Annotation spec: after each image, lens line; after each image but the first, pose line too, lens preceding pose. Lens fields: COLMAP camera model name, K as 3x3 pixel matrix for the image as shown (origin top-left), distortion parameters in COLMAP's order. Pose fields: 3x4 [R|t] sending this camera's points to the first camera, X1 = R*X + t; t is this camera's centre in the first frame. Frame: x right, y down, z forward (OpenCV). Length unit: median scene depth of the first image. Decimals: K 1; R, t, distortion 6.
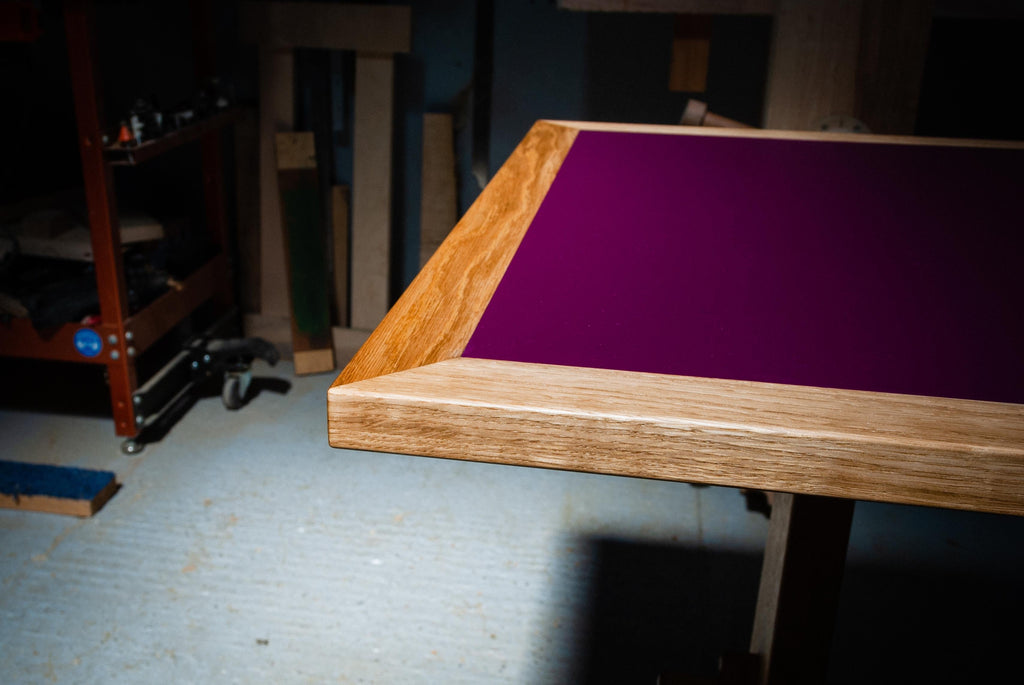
lens RADIAL K [[1112.3, 0, 429.9], [0, 1112.3, 379.4], [0, 0, 1]] dist [0.007752, 0.009937]
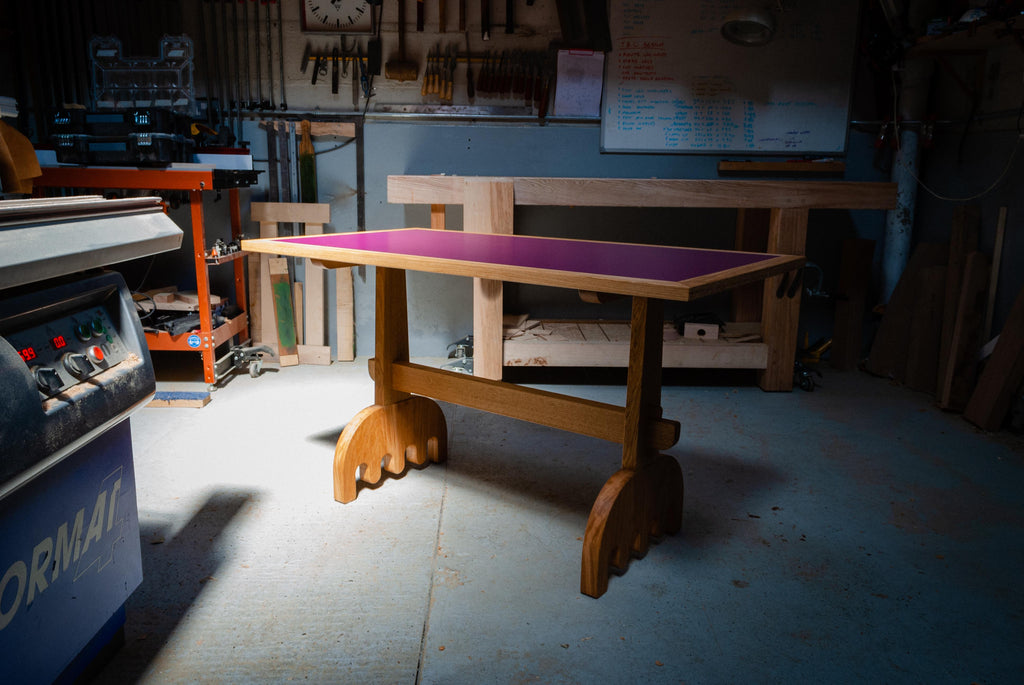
lens RADIAL K [[832.1, 0, 512.0], [0, 832.1, 342.5], [0, 0, 1]] dist [0.004233, 0.002001]
pose [[0.975291, -0.041175, 0.217054, -0.037467], [0.078733, 0.982750, -0.167343, 0.311884], [-0.206419, 0.180298, 0.961709, -0.807653]]
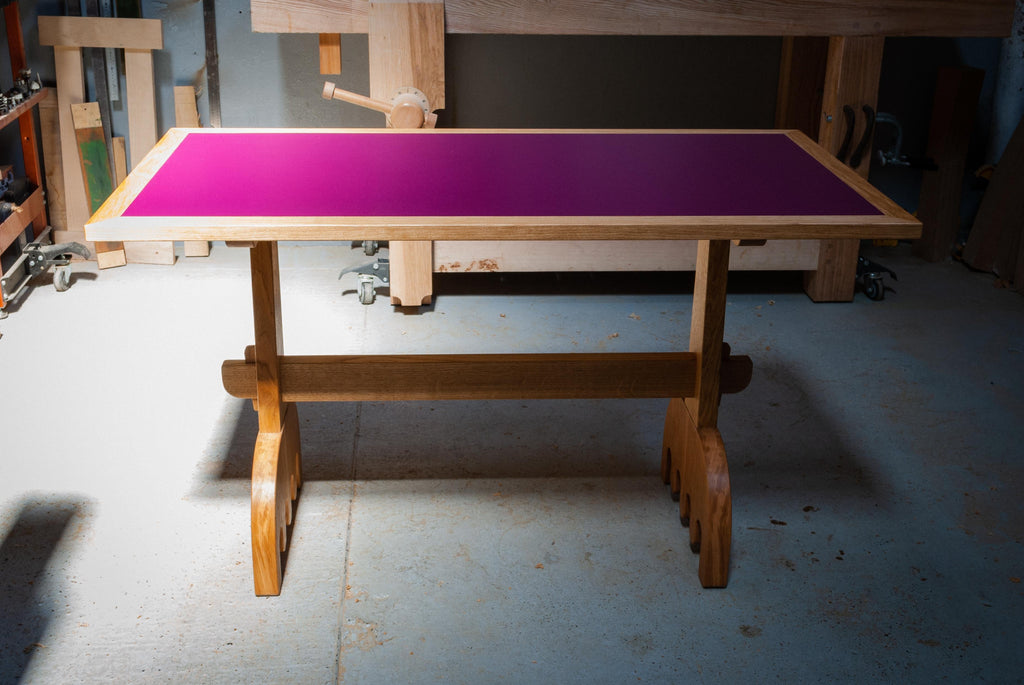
lens RADIAL K [[1311.0, 0, 522.5], [0, 1311.0, 341.2], [0, 0, 1]] dist [-0.004803, -0.039028]
pose [[0.962102, -0.092149, 0.256650, -0.044678], [0.094216, 0.995543, 0.004258, 0.162443], [-0.255898, 0.020084, 0.966495, -0.953786]]
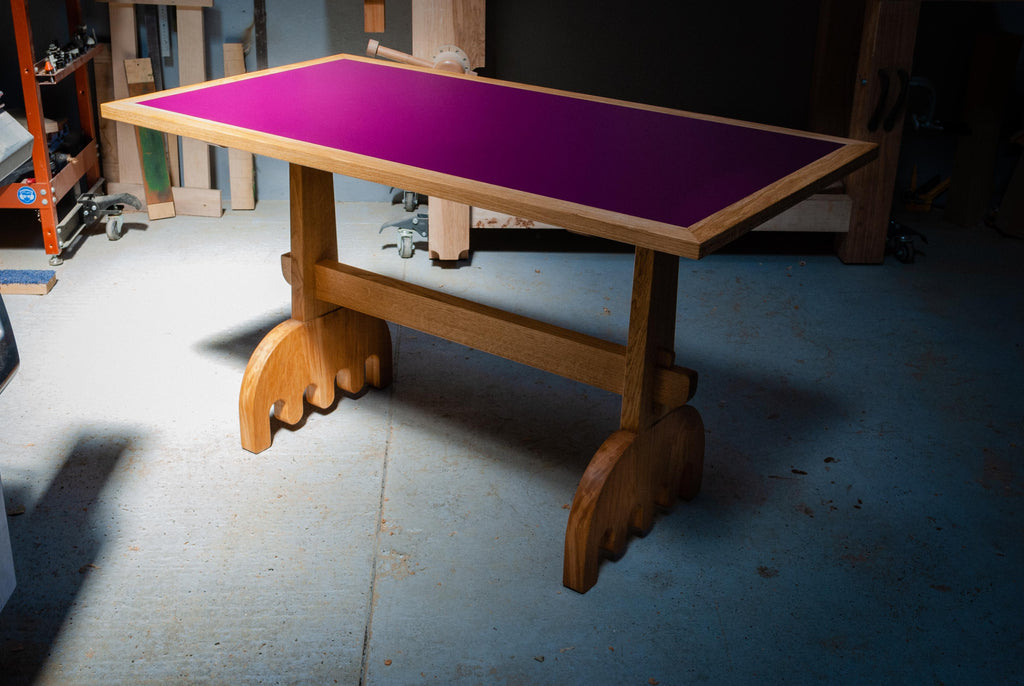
lens RADIAL K [[1303.0, 0, 506.0], [0, 1303.0, 346.8], [0, 0, 1]] dist [-0.000189, -0.054819]
pose [[0.973573, -0.079979, 0.213911, -0.051083], [0.075317, 0.996712, 0.029869, 0.181959], [-0.215597, -0.012969, 0.976396, -0.997109]]
